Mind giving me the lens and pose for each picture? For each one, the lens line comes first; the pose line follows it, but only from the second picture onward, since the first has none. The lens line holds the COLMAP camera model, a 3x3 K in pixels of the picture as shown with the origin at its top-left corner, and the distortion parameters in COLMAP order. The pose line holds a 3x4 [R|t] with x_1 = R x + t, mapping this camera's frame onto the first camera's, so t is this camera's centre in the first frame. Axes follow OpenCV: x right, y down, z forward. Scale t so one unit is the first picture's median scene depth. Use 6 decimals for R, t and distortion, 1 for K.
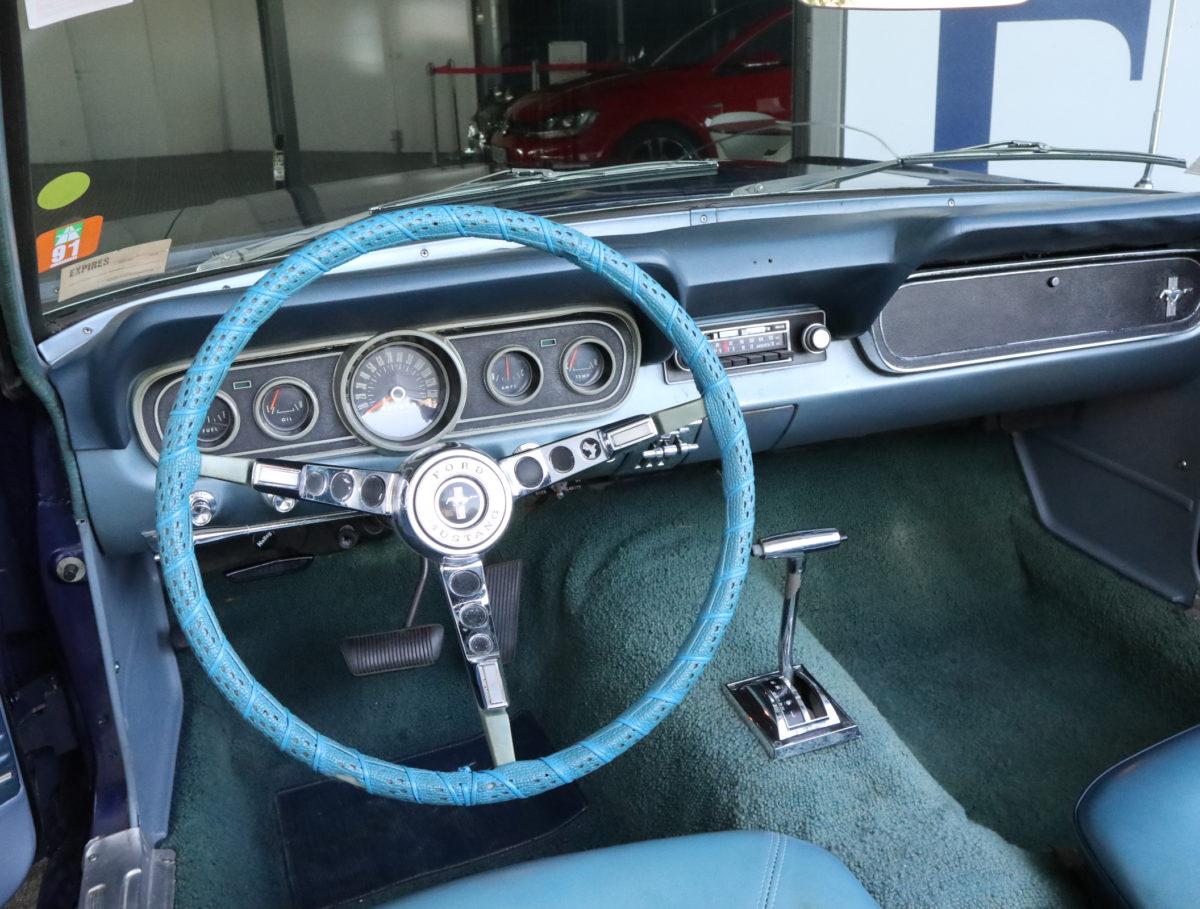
lens RADIAL K [[1073.3, 0, 599.0], [0, 1073.3, 411.2], [0, 0, 1]] dist [-0.103513, 0.091523]
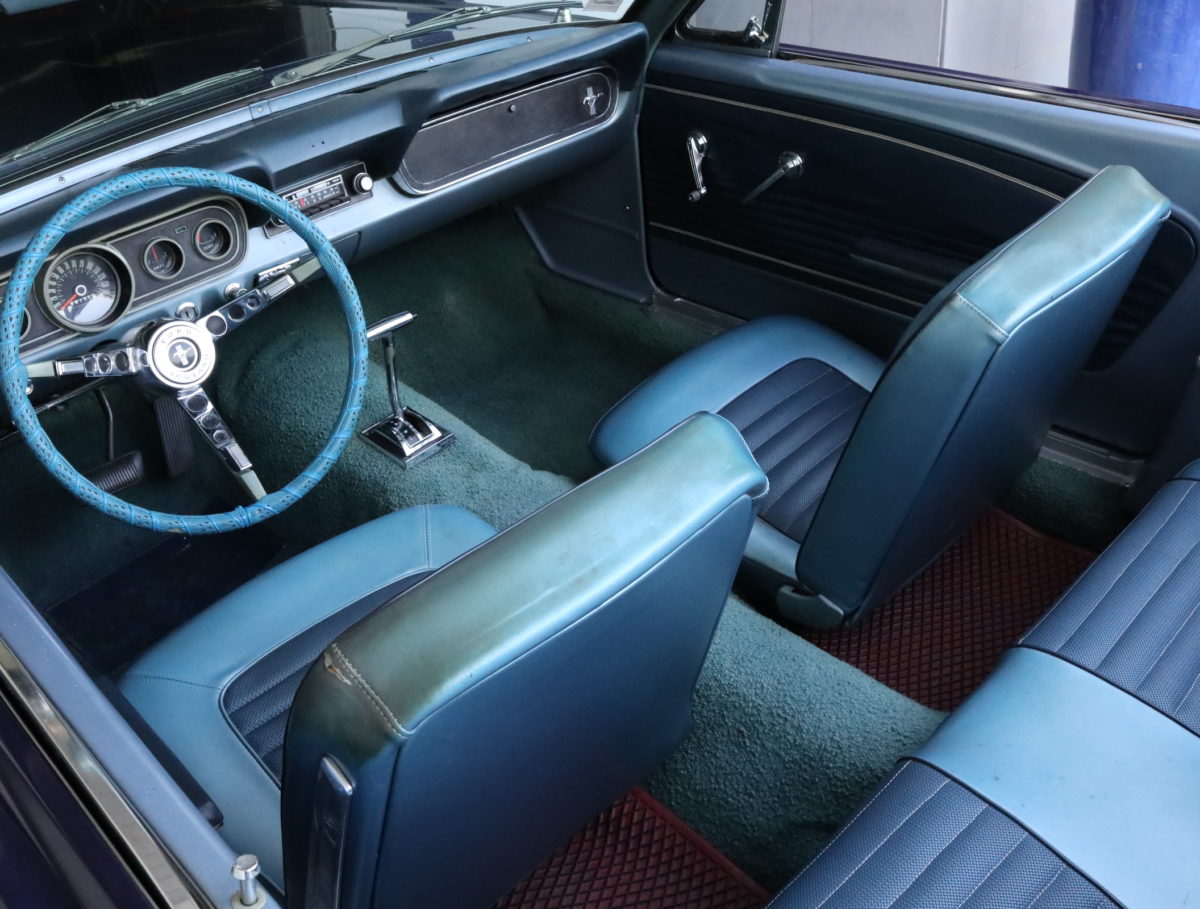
lens RADIAL K [[1062.4, 0, 599.4], [0, 1062.4, 456.3], [0, 0, 1]] dist [0.000771, 0.104079]
pose [[0.890042, -0.284436, 0.356261, -0.128101], [0.184541, 0.939386, 0.288962, -0.079549], [-0.416858, -0.191443, 0.888583, -0.473859]]
